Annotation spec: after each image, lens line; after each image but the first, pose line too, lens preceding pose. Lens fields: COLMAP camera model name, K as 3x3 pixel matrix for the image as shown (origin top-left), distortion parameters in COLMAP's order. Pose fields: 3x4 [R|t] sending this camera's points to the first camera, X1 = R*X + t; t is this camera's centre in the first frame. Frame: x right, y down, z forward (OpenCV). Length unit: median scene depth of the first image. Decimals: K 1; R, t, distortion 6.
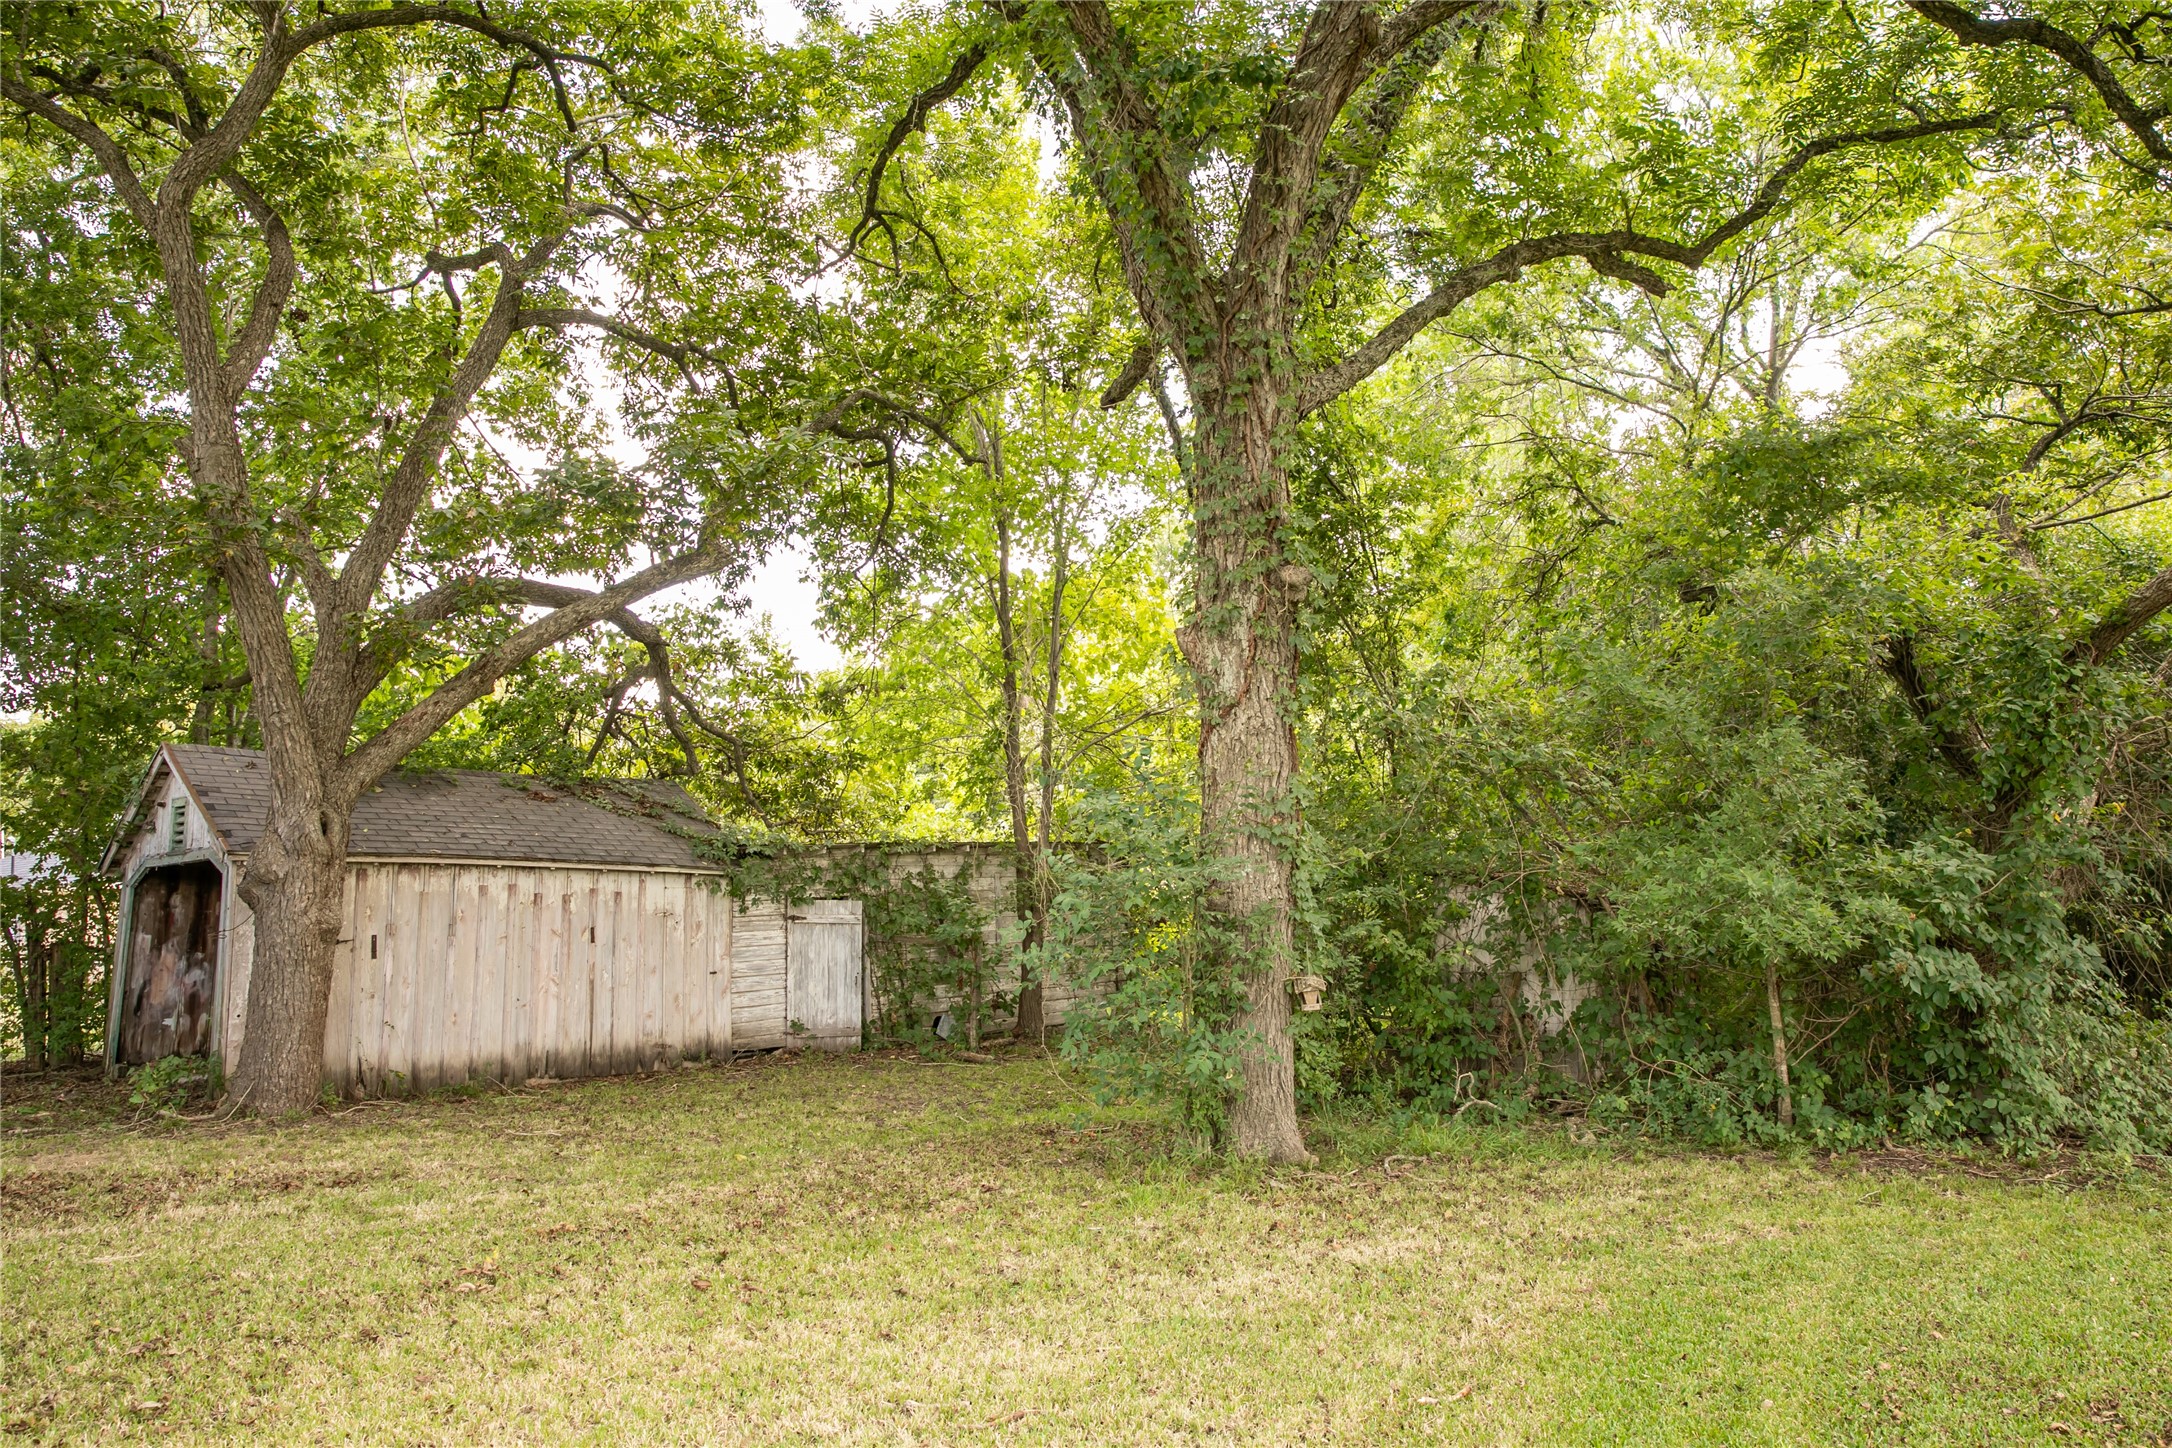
lens RADIAL K [[1471.0, 0, 1086.0], [0, 1471.0, 724.0], [0, 0, 1]] dist [-0.106505, 0.086646]
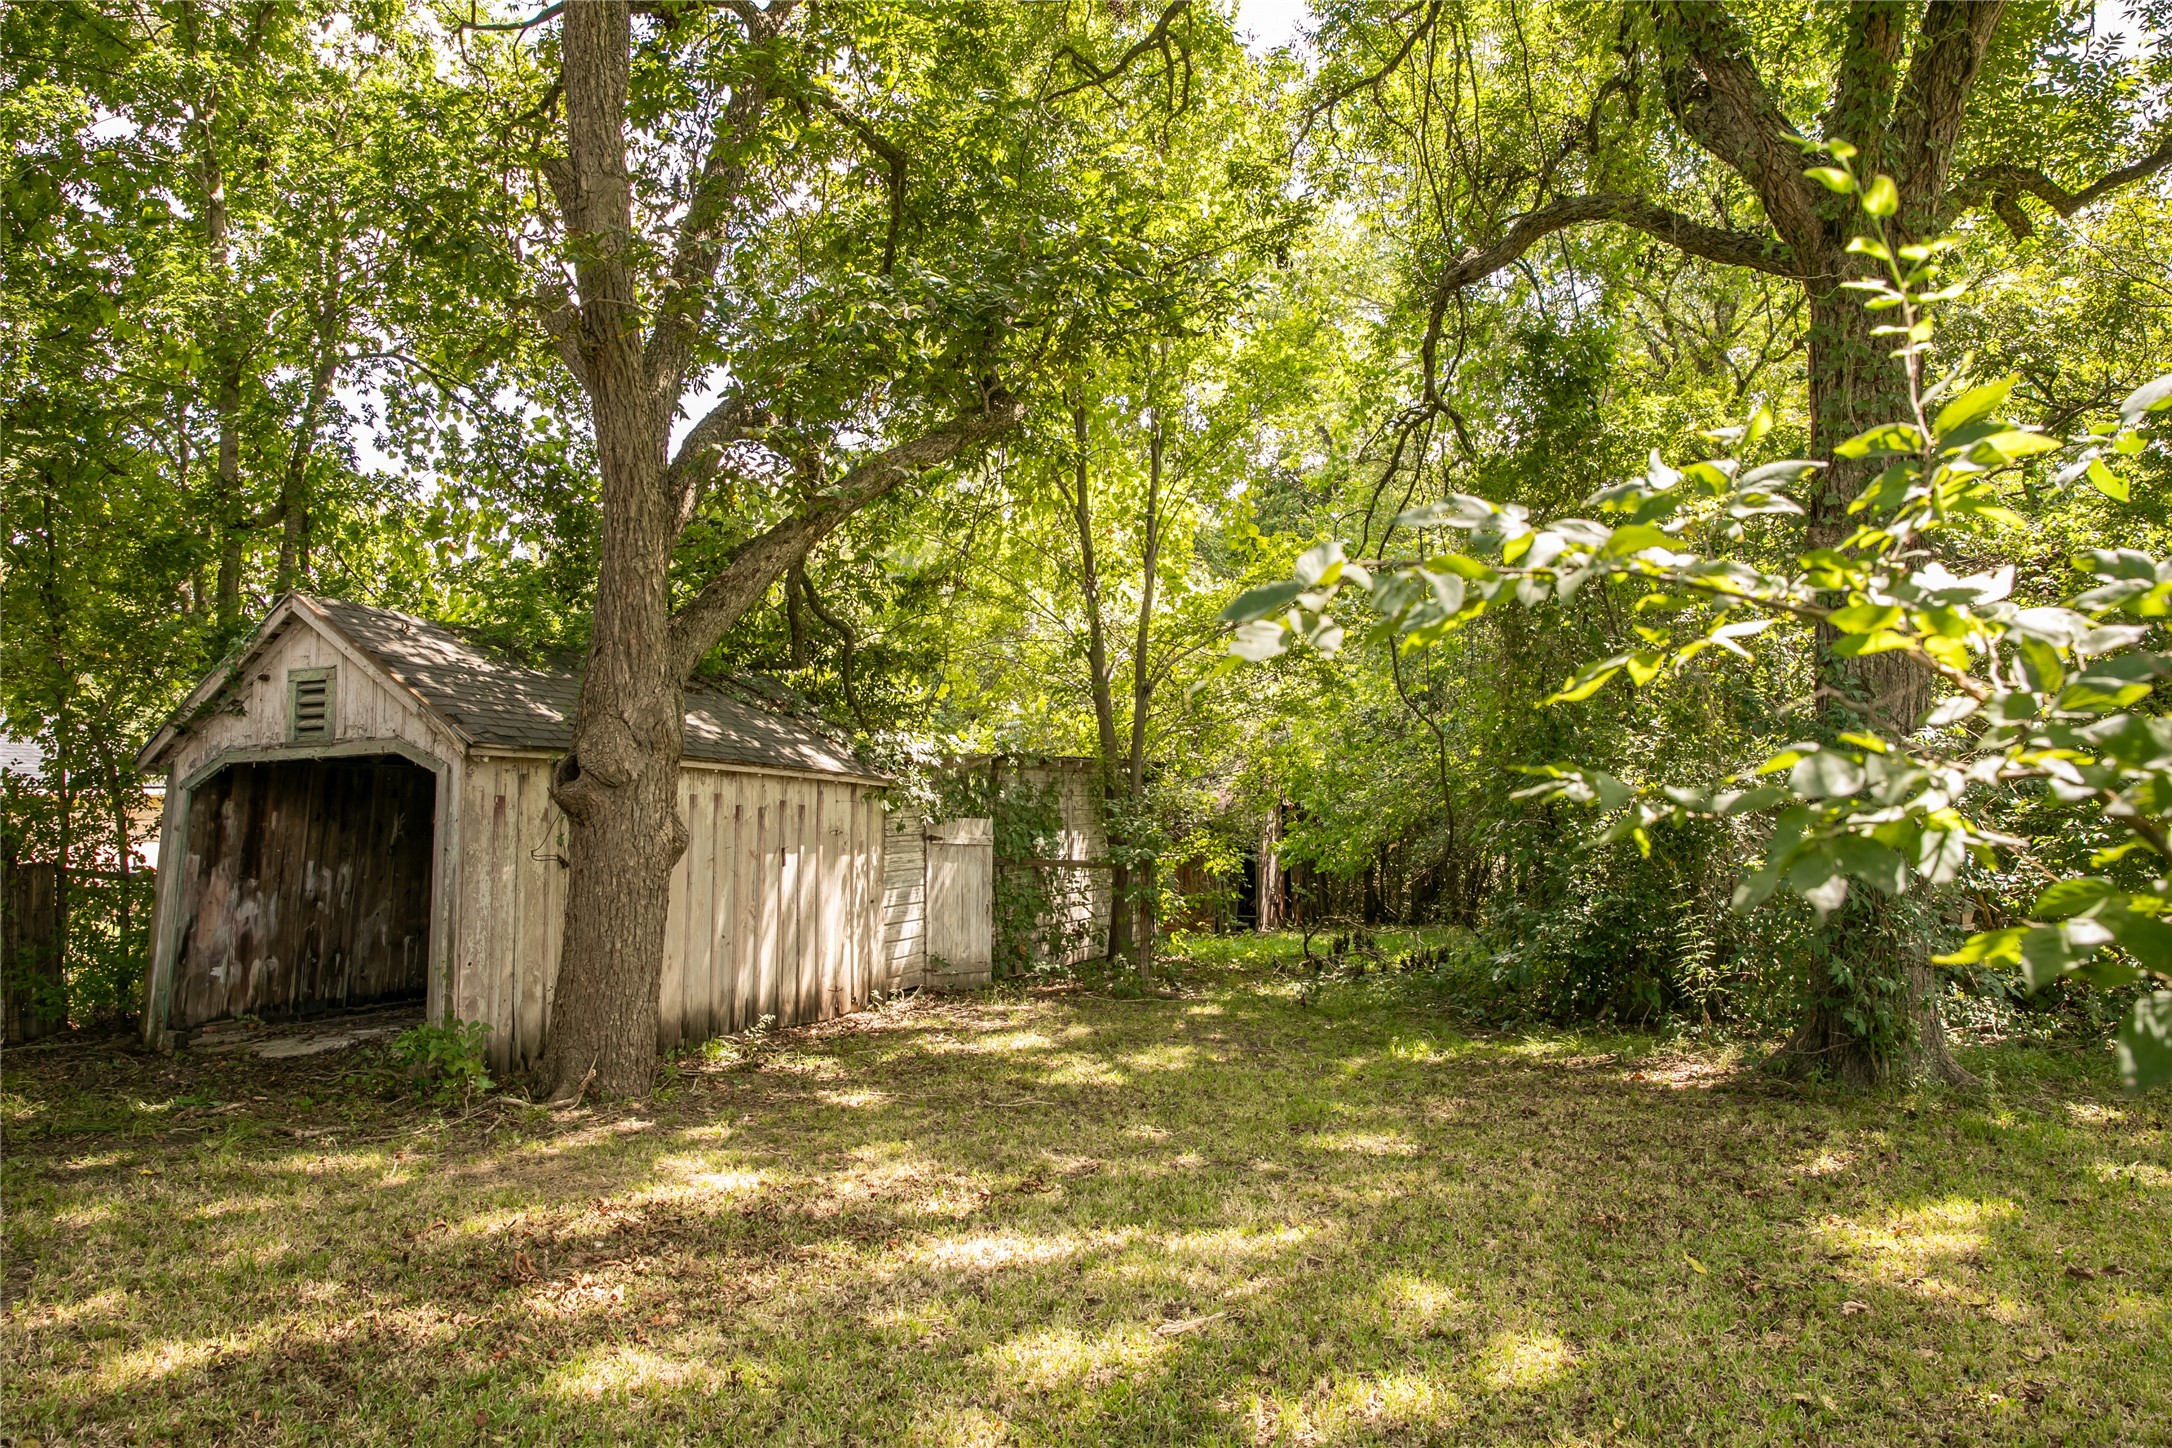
lens RADIAL K [[1471.0, 0, 1086.0], [0, 1471.0, 724.0], [0, 0, 1]] dist [-0.106505, 0.086646]
pose [[0.957277, 0.031524, 0.287448, -0.426935], [-0.045139, 0.998145, 0.040860, 0.029182], [-0.285627, -0.052089, 0.956924, 0.164595]]
